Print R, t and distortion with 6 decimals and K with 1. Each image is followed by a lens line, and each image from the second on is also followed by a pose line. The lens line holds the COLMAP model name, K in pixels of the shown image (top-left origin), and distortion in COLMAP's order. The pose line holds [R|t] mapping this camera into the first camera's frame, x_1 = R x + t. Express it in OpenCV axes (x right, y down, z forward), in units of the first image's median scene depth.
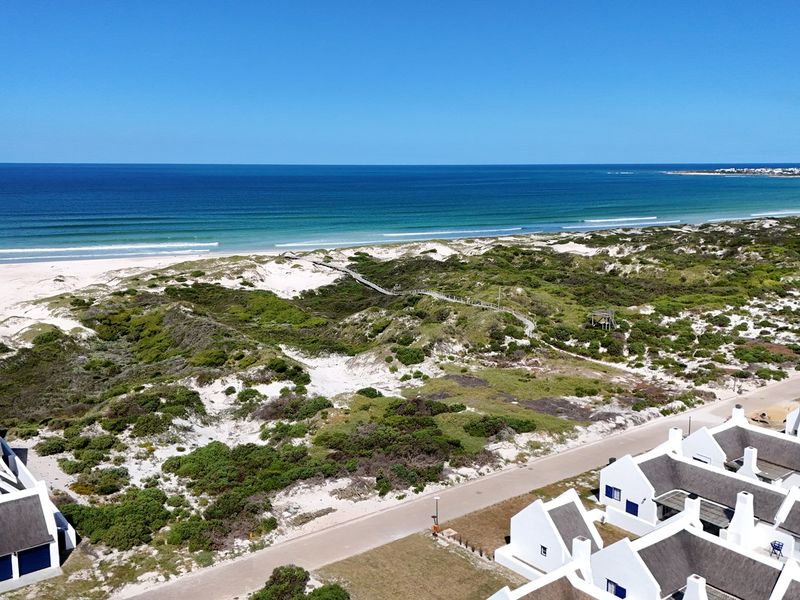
lens RADIAL K [[771.6, 0, 400.0], [0, 771.6, 300.0], [0, 0, 1]] dist [0.127694, -0.235680]
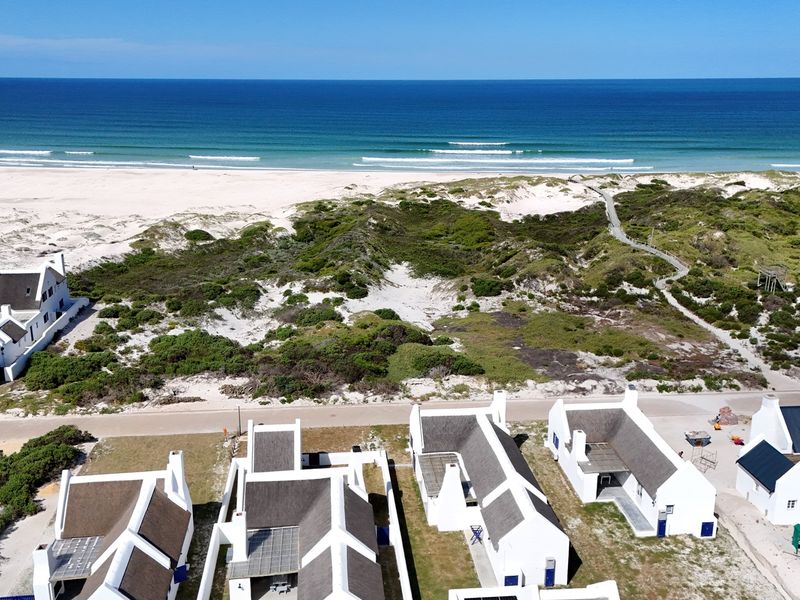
lens RADIAL K [[775.6, 0, 400.0], [0, 775.6, 300.0], [0, 0, 1]] dist [0.120667, -0.227860]
pose [[0.852153, 0.143930, -0.503110, 0.418210], [-0.092603, 0.987734, 0.125724, -0.025088], [0.515034, -0.060547, 0.855029, 0.110039]]
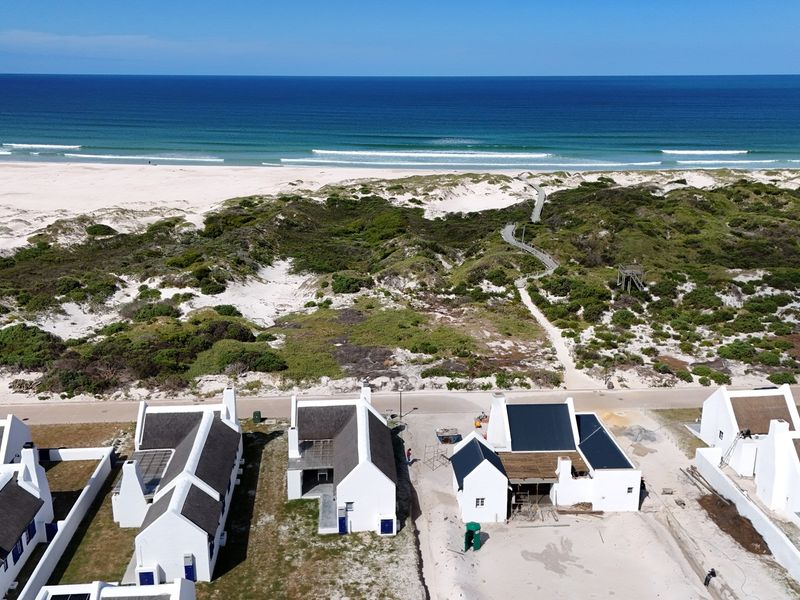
lens RADIAL K [[771.6, 0, 400.0], [0, 771.6, 300.0], [0, 0, 1]] dist [0.127694, -0.235680]
pose [[0.840176, 0.153428, -0.520158, 0.586880], [-0.097724, 0.986277, 0.133069, -0.045144], [0.533436, -0.060970, 0.843640, 0.215741]]
